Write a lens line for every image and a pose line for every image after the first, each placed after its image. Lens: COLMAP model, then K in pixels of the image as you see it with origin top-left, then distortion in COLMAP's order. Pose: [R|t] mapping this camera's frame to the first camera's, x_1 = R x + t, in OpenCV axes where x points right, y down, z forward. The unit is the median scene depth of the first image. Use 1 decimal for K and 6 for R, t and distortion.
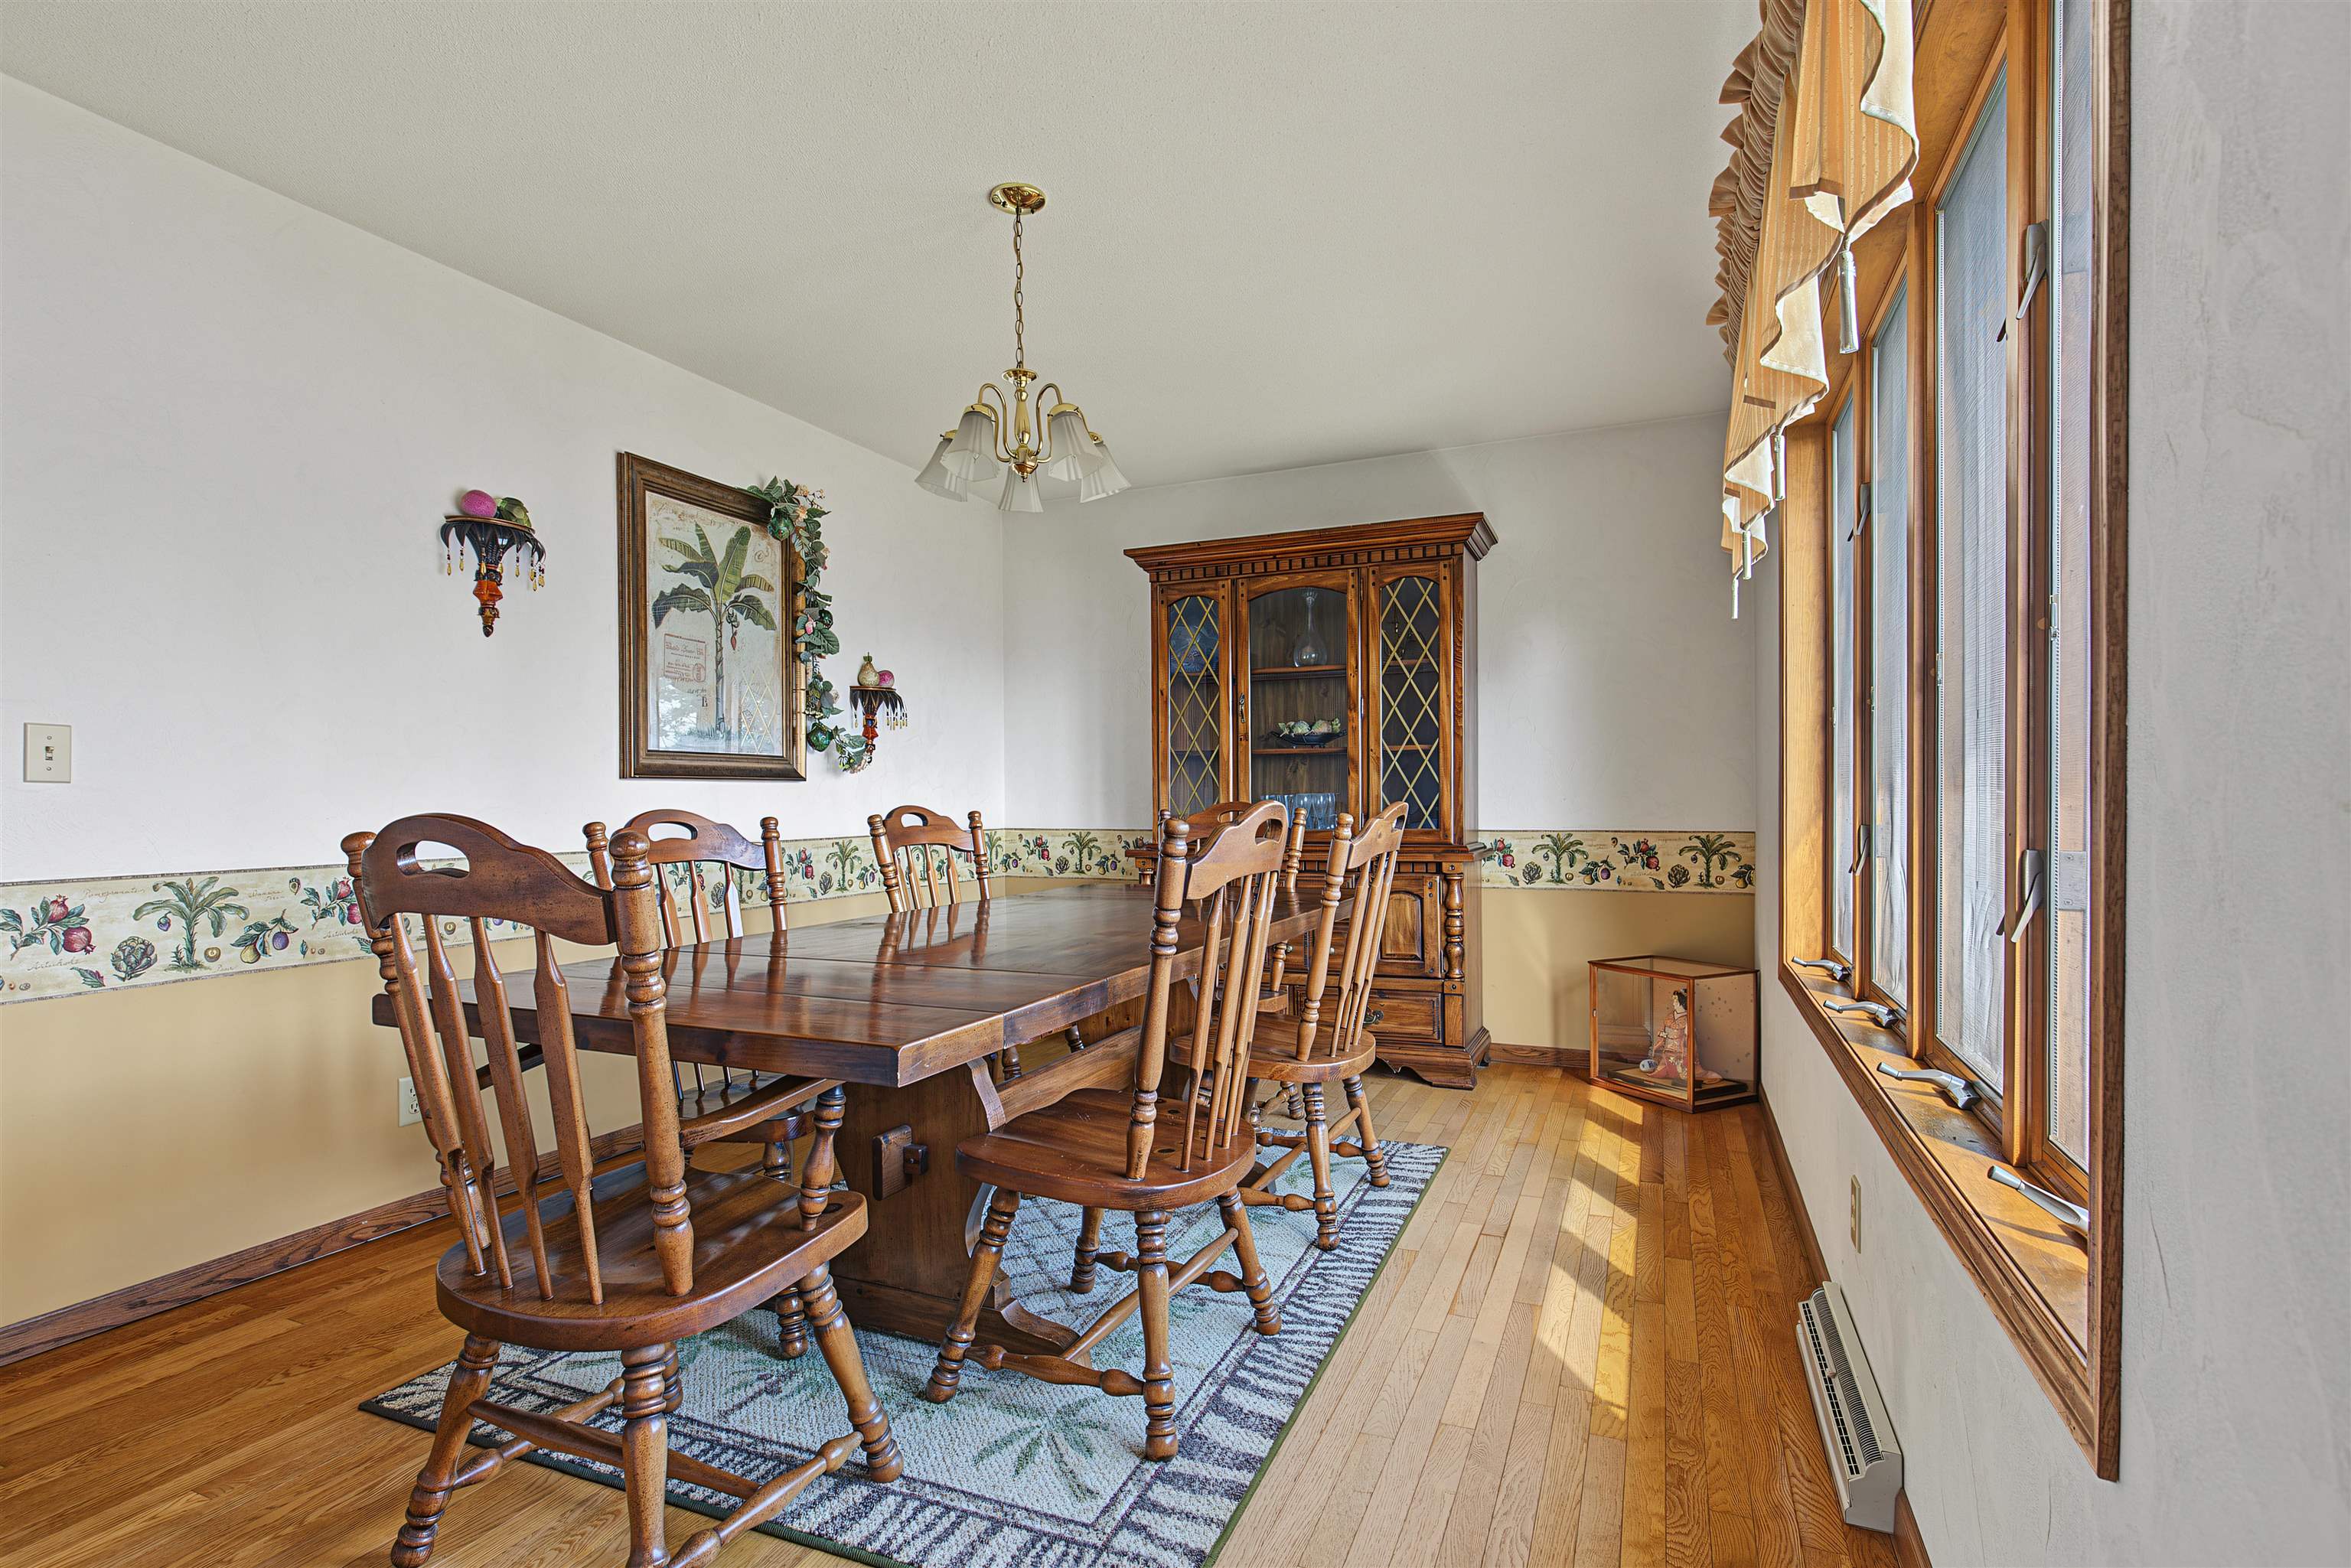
lens RADIAL K [[1118.1, 0, 1175.5], [0, 1118.1, 784.0], [0, 0, 1]] dist [-0.002296, -0.000118]
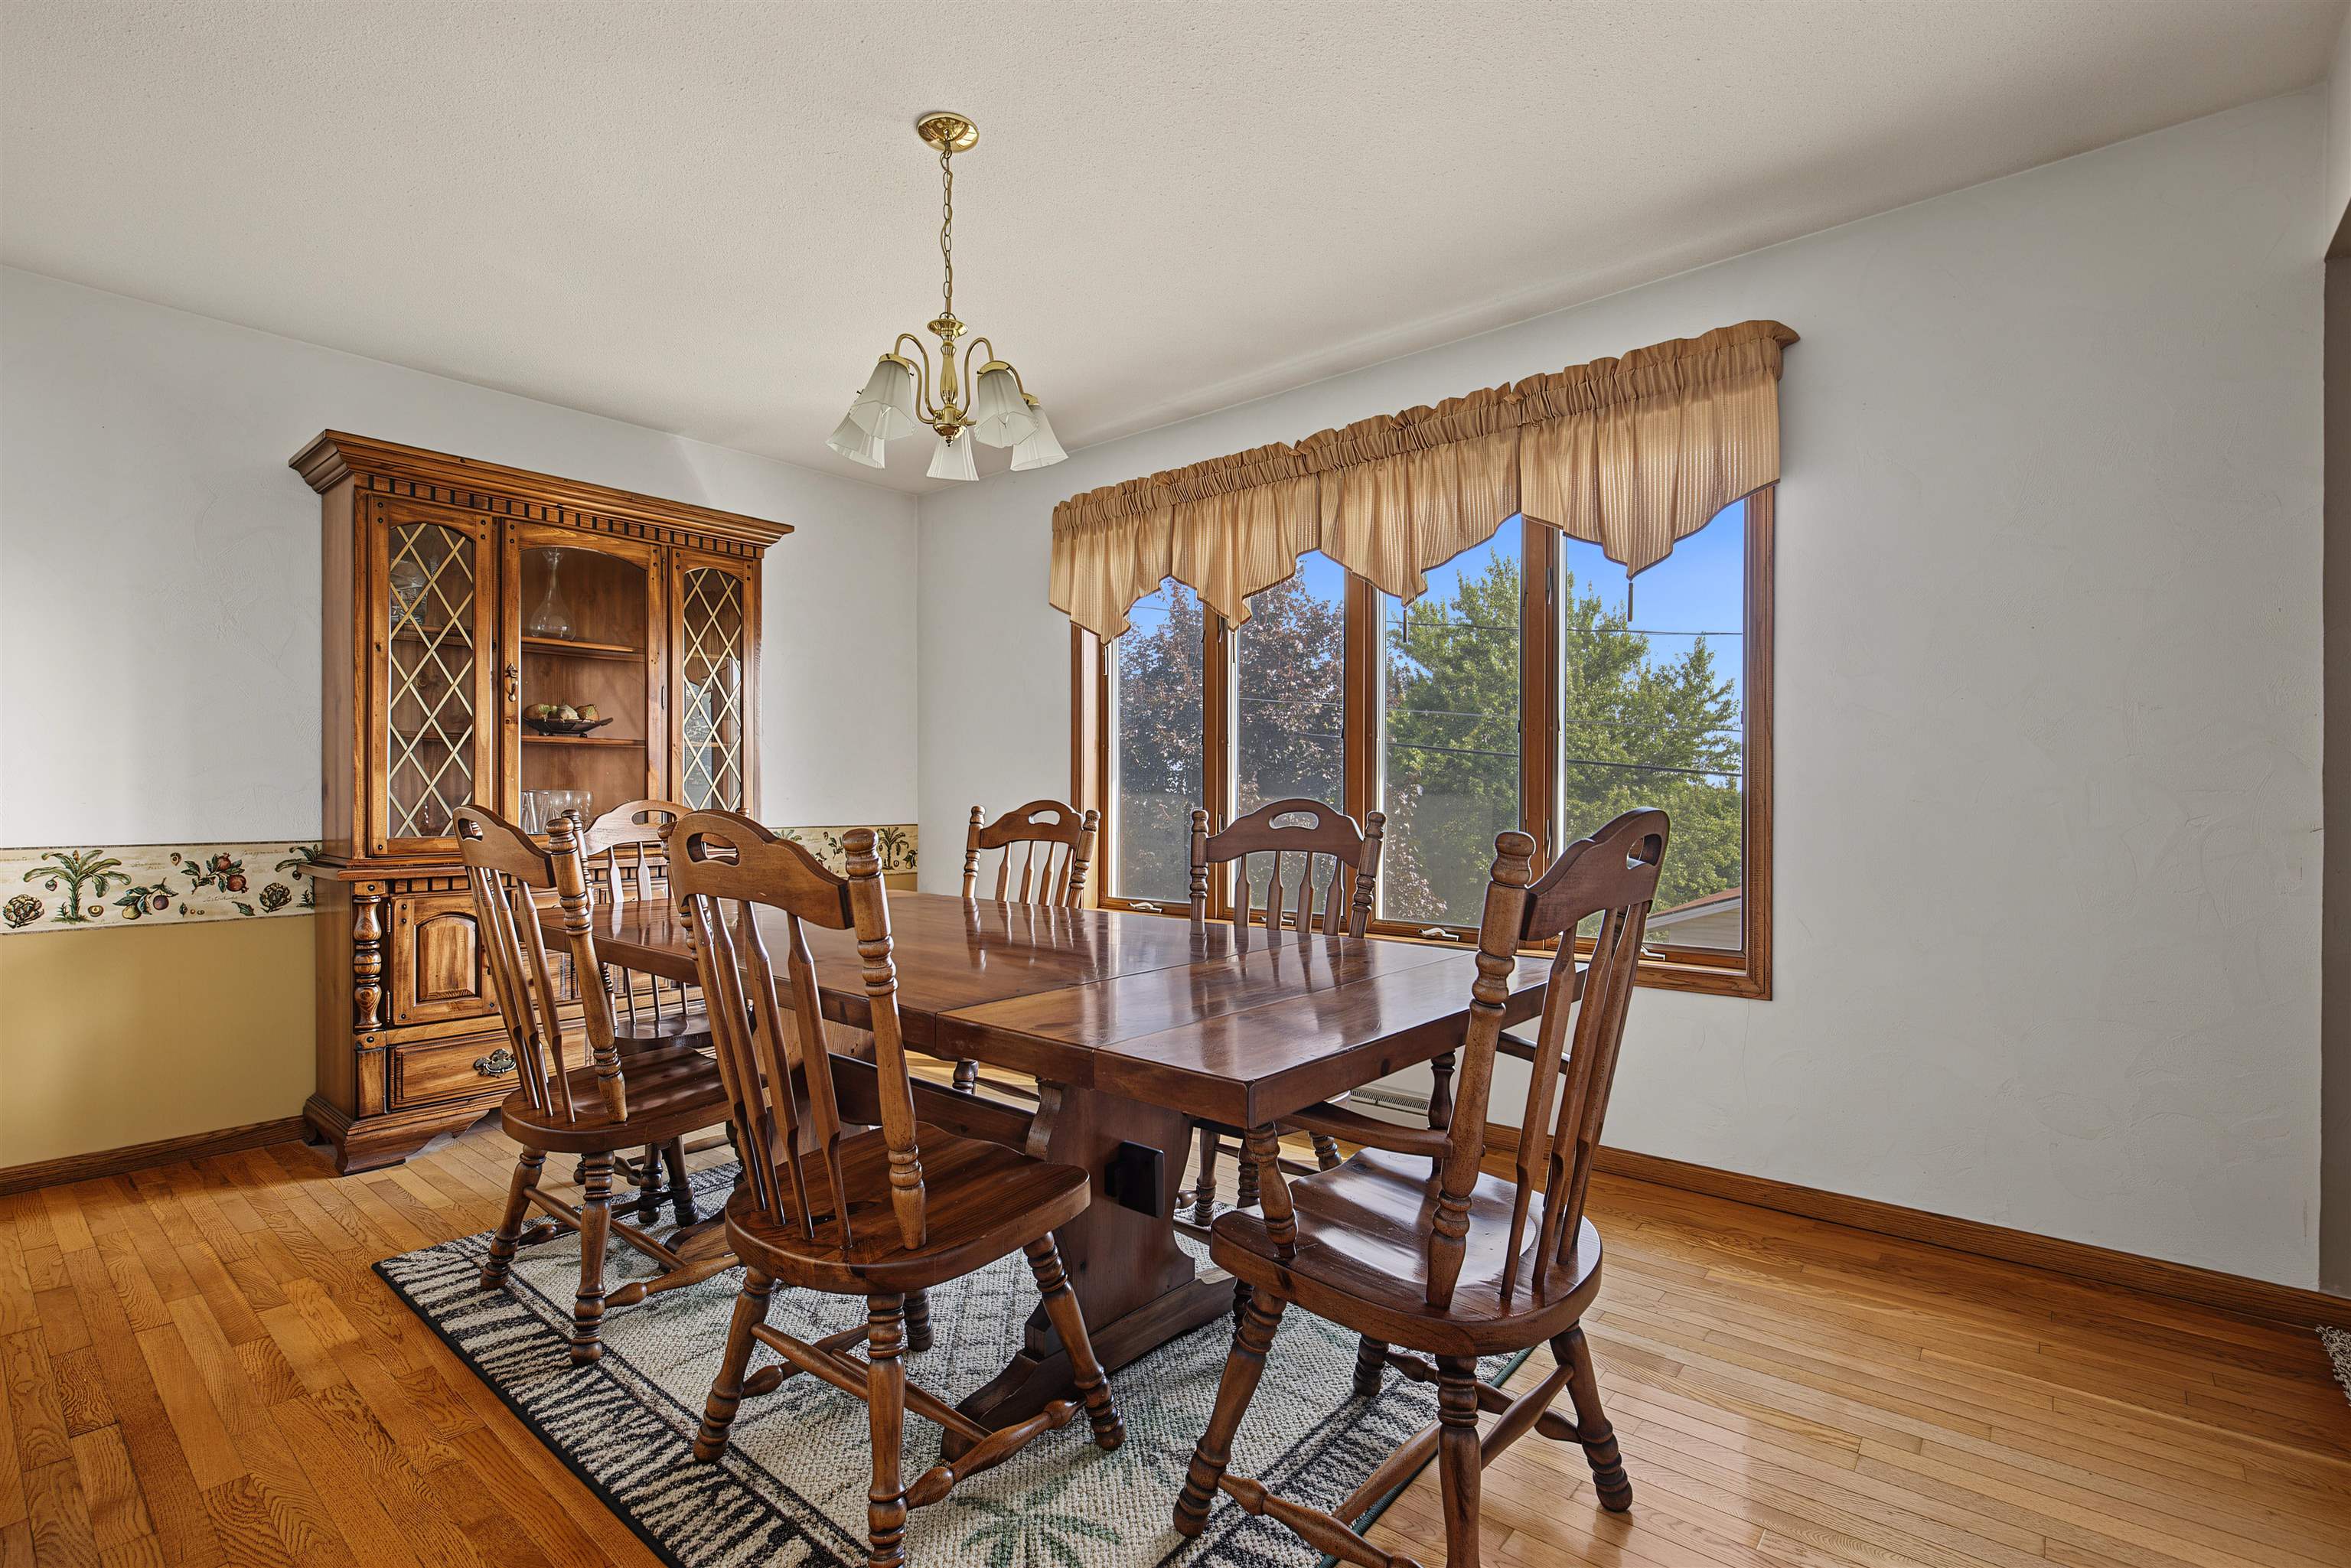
lens RADIAL K [[1083.7, 0, 1176.8], [0, 1083.7, 816.8], [0, 0, 1]] dist [0.003201, 0.000242]
pose [[0.297960, -0.010526, 0.954520, -0.542695], [-0.008336, 0.999872, 0.013629, 0.013260], [-0.954542, -0.012018, 0.297834, 0.316565]]
